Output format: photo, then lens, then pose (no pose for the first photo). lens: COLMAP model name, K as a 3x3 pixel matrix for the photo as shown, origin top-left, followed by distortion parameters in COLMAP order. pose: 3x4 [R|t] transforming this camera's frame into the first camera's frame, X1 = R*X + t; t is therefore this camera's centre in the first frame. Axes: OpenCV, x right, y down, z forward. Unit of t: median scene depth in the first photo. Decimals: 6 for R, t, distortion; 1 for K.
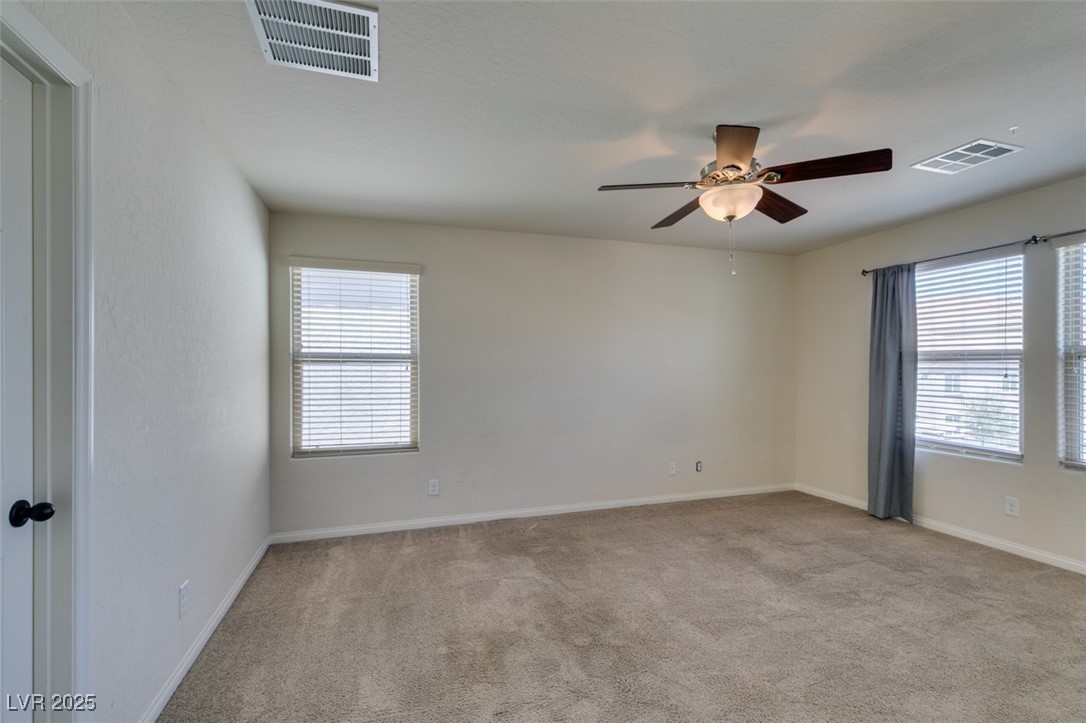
lens RADIAL K [[487.2, 0, 538.8], [0, 487.2, 365.2], [0, 0, 1]] dist [0.010564, -0.004229]
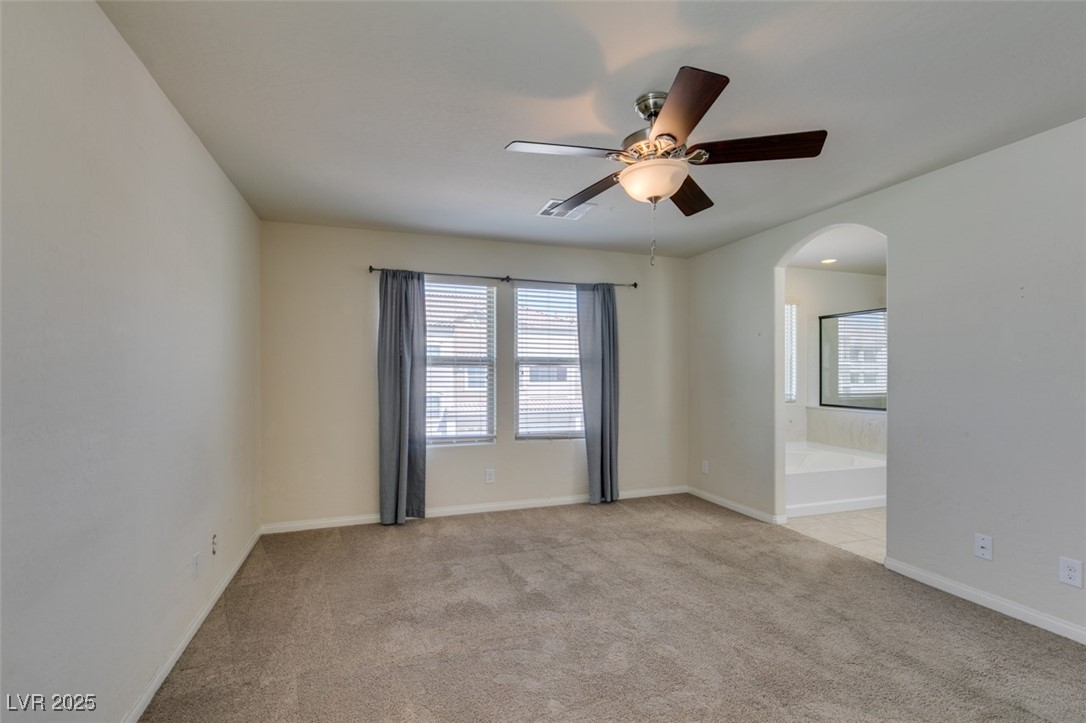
lens RADIAL K [[487.2, 0, 542.8], [0, 487.2, 371.2], [0, 0, 1]] dist [0.010564, -0.004229]
pose [[-0.023892, 0.002541, 0.999711, -0.314117], [-0.004834, 0.999985, -0.002657, 0.007544], [-0.999703, -0.004896, -0.023879, 0.797648]]
